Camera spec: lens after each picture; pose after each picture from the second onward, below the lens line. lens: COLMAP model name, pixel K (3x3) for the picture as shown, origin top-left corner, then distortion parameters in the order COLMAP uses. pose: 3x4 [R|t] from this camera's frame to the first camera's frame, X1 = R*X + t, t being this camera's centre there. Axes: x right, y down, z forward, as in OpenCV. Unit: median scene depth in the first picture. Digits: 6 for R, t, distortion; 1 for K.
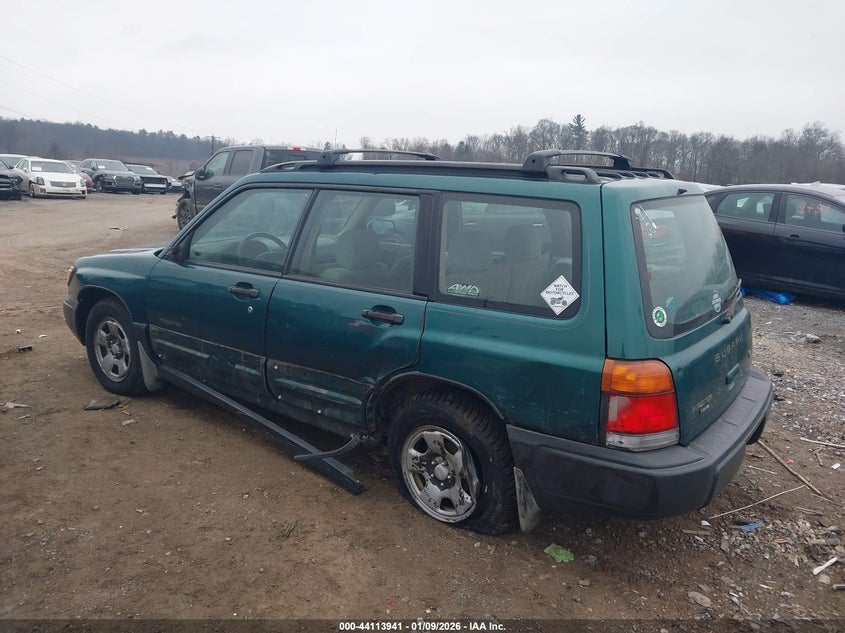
lens RADIAL K [[659.9, 0, 422.5], [0, 659.9, 316.5], [0, 0, 1]] dist [0.085946, -0.163218]
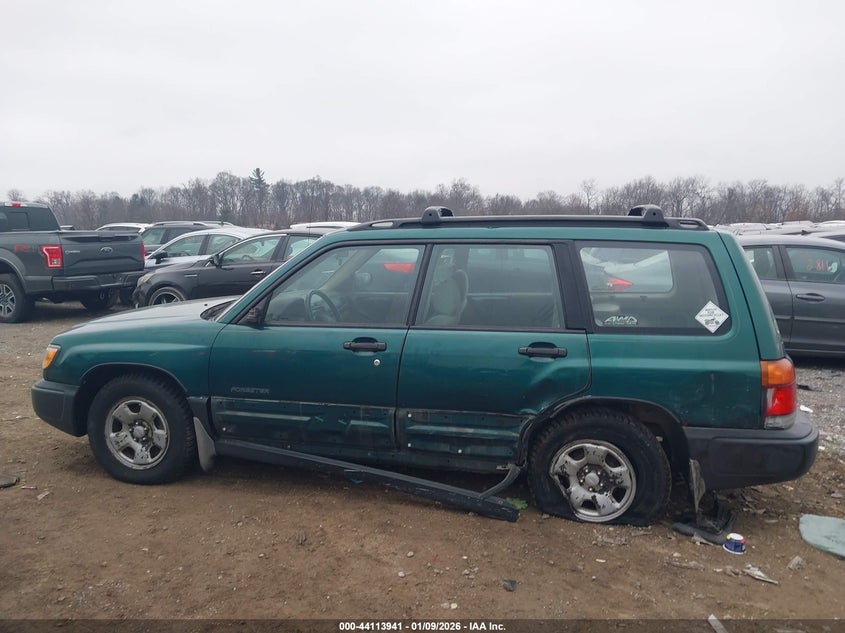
lens RADIAL K [[659.9, 0, 422.5], [0, 659.9, 316.5], [0, 0, 1]] dist [0.085946, -0.163218]
pose [[0.911228, -0.081787, 0.403700, -0.703155], [0.111661, 0.992438, -0.050980, -0.025547], [-0.396478, 0.091532, 0.913470, 0.044311]]
